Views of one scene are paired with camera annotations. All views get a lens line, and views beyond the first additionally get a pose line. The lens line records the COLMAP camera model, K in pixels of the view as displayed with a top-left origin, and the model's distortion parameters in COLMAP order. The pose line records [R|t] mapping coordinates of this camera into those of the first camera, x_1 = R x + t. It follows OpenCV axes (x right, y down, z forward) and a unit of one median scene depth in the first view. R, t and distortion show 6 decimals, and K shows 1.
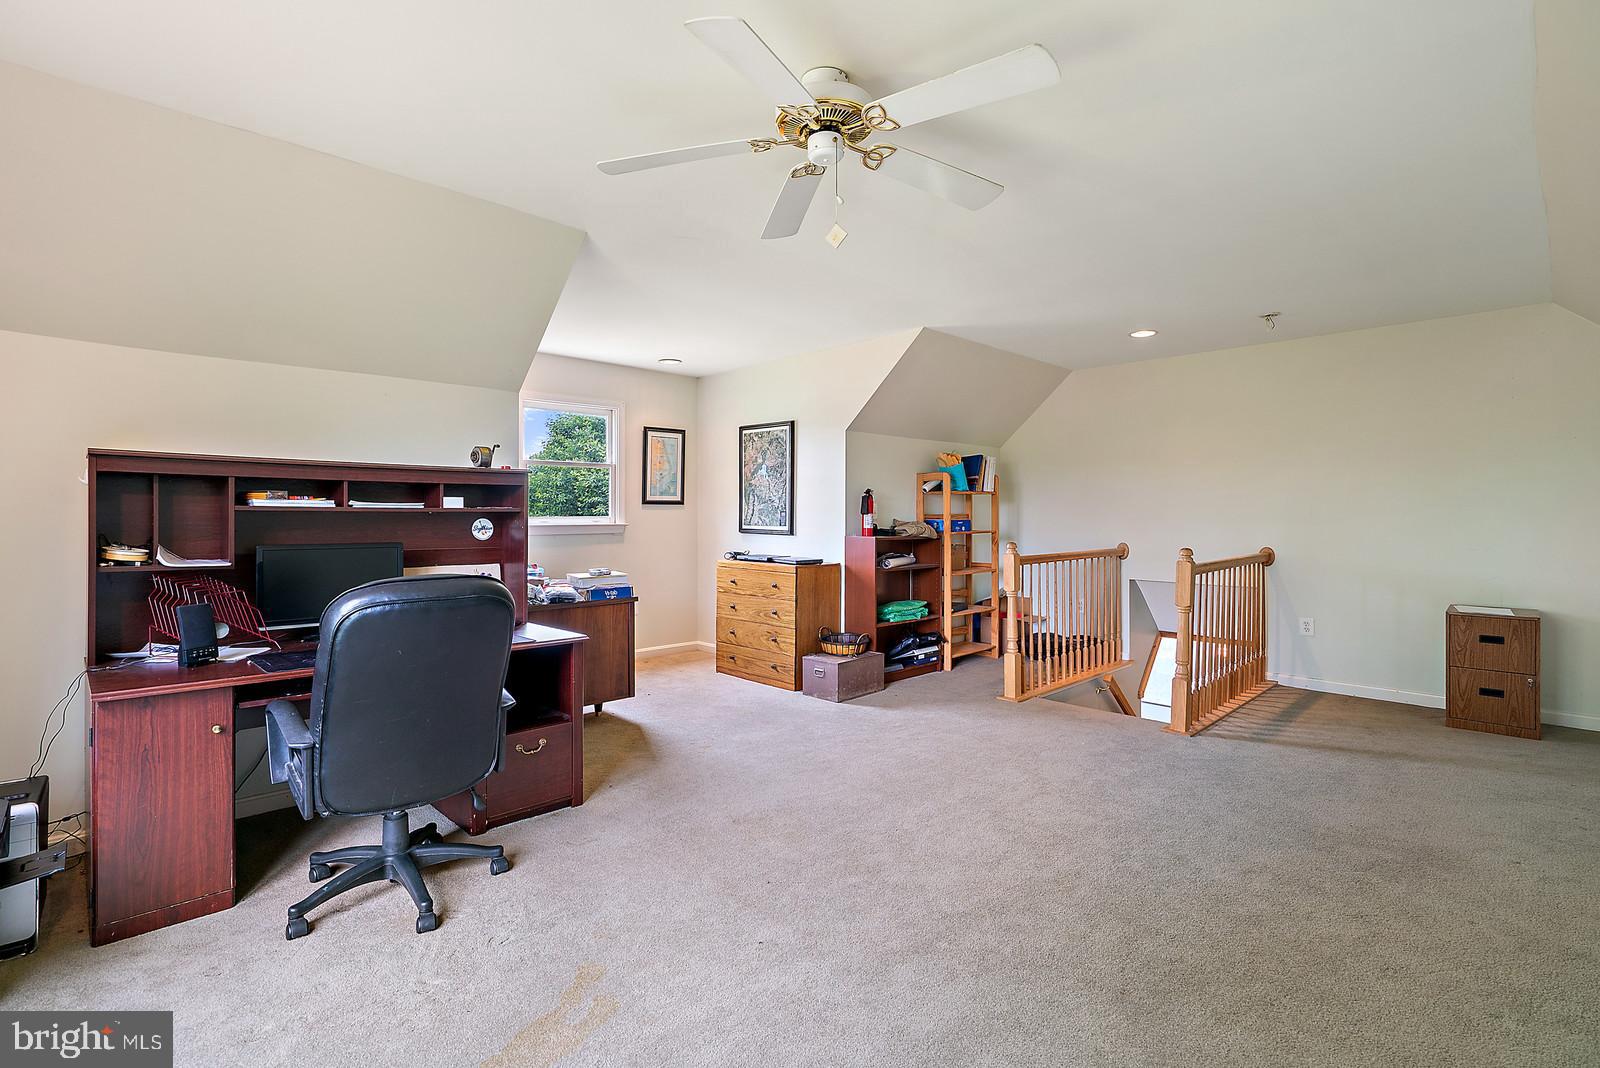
lens RADIAL K [[744.7, 0, 798.1], [0, 744.7, 520.0], [0, 0, 1]] dist [-0.008145, 0.004588]
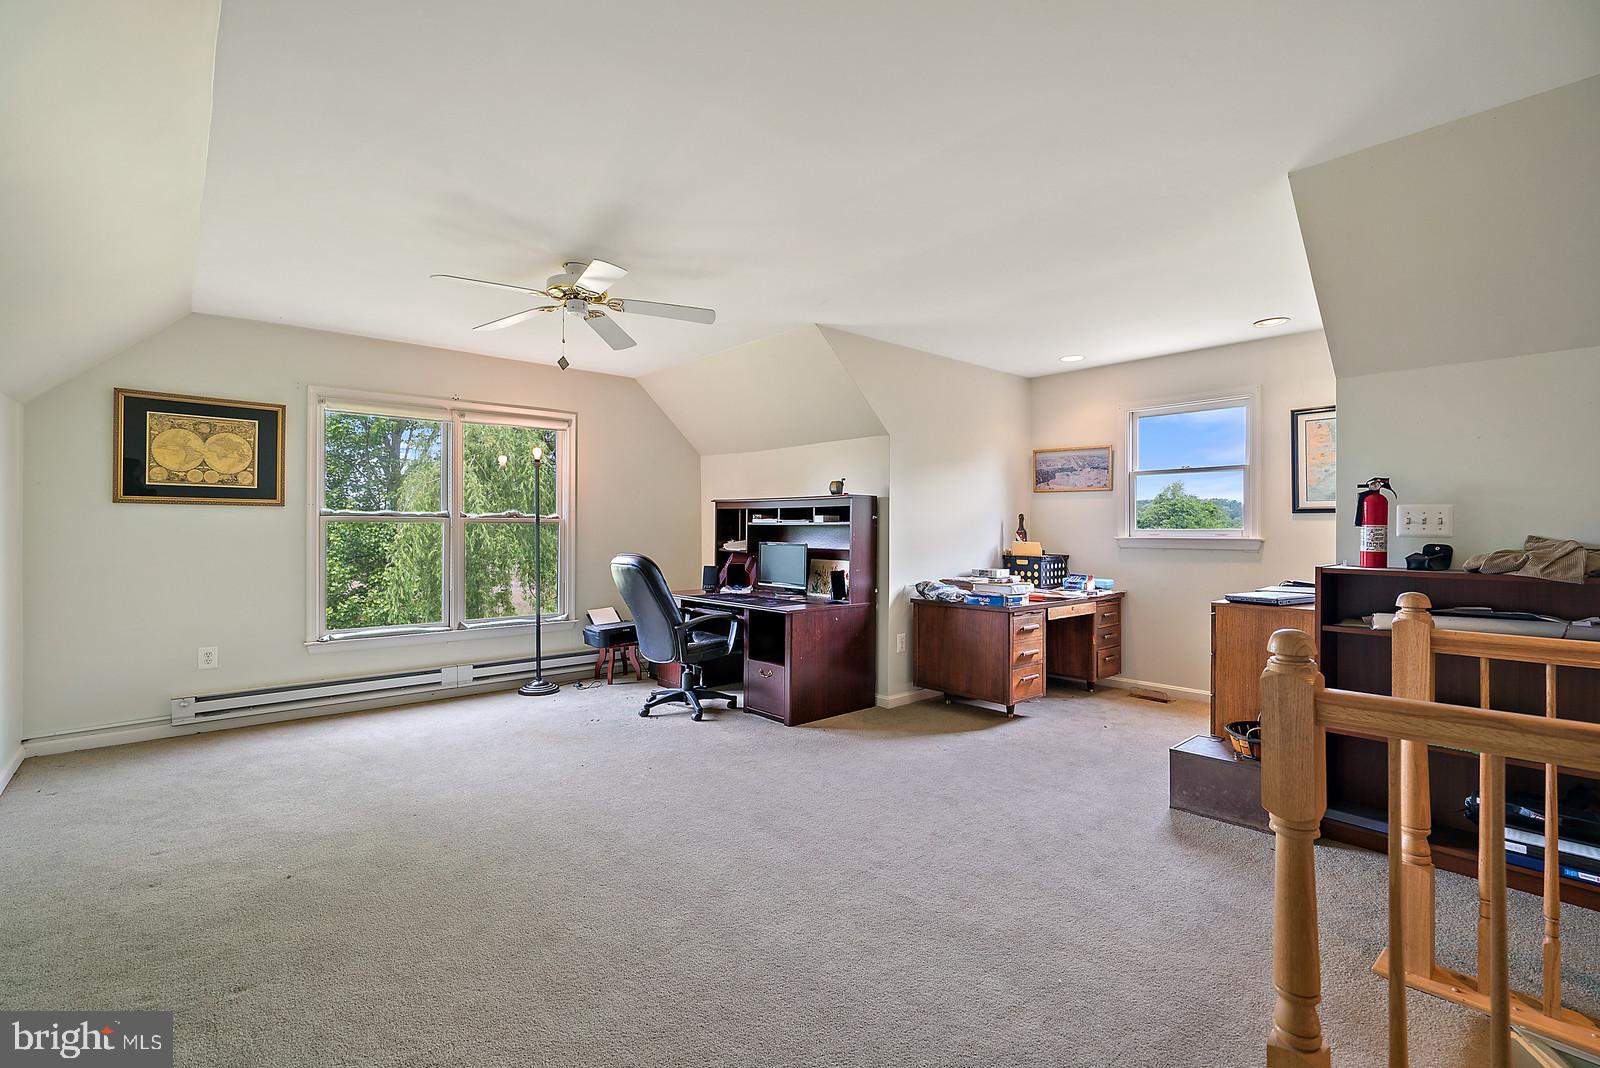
lens RADIAL K [[744.7, 0, 799.0], [0, 744.7, 530.3], [0, 0, 1]] dist [-0.008145, 0.004588]
pose [[-0.049818, 0.003621, -0.998752, 1.058540], [-0.006783, 0.999969, 0.003964, -0.005651], [0.998735, 0.006972, -0.049792, 0.994822]]
